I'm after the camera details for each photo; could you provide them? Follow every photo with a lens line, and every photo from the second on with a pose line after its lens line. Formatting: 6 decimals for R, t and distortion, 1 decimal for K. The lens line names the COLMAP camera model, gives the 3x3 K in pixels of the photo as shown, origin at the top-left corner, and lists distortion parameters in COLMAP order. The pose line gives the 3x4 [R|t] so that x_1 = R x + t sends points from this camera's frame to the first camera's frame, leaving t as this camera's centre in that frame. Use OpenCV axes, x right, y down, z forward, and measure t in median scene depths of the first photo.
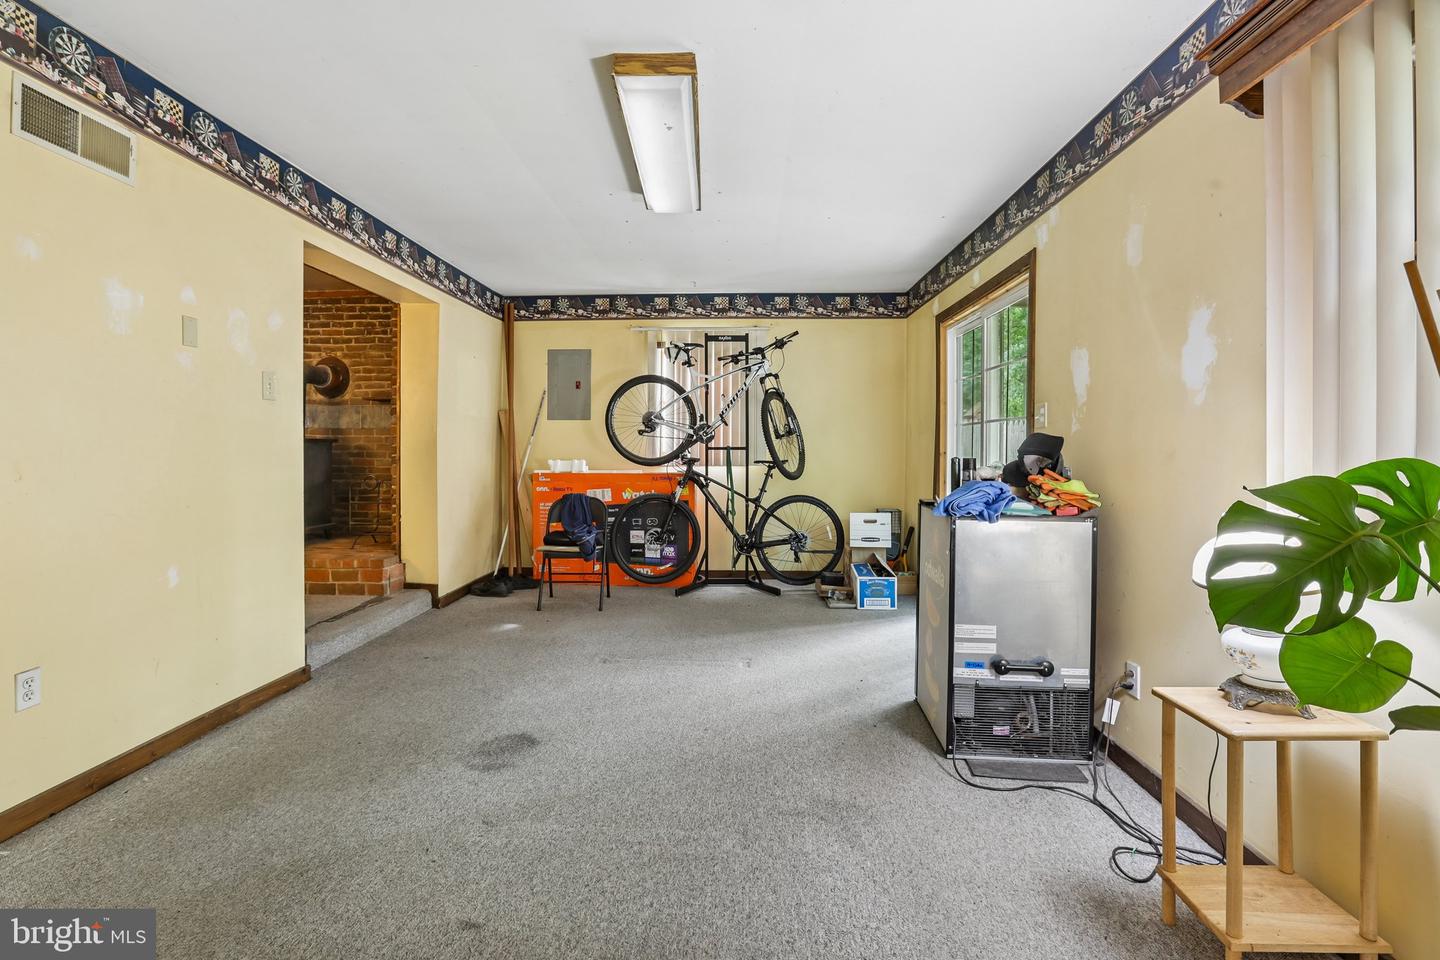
lens RADIAL K [[648.3, 0, 722.6], [0, 648.3, 441.6], [0, 0, 1]] dist [-0.036778, 0.019815]
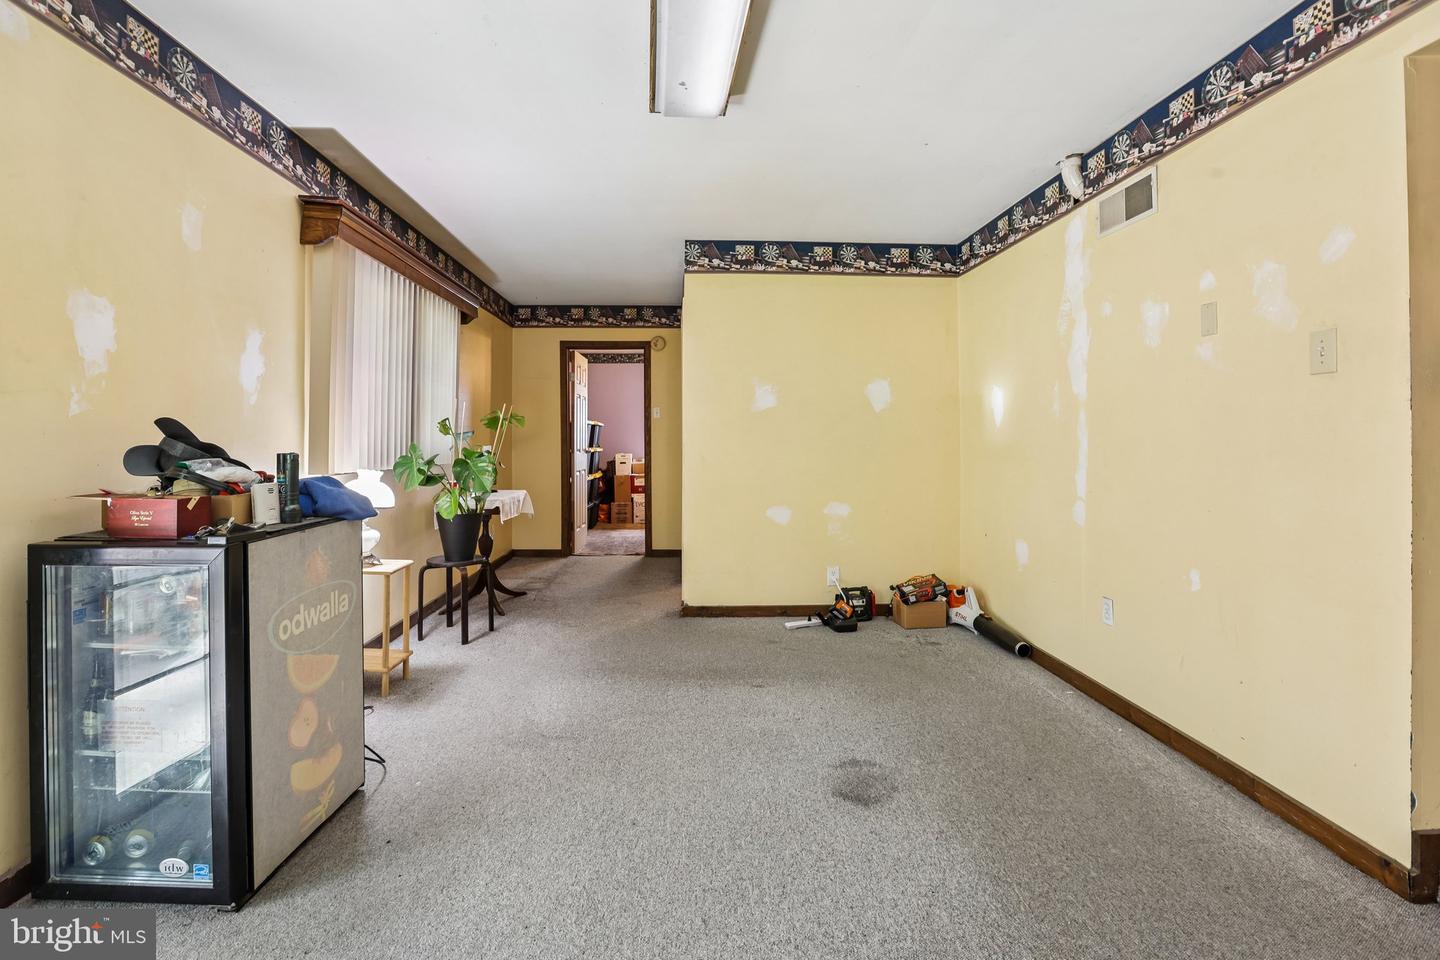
lens RADIAL K [[648.3, 0, 710.9], [0, 648.3, 446.8], [0, 0, 1]] dist [-0.036778, 0.019815]
pose [[-0.996819, -0.007886, -0.079306, -0.056142], [-0.008043, 0.999966, 0.001659, 0.014237], [0.079290, 0.002291, -0.996849, 1.889040]]
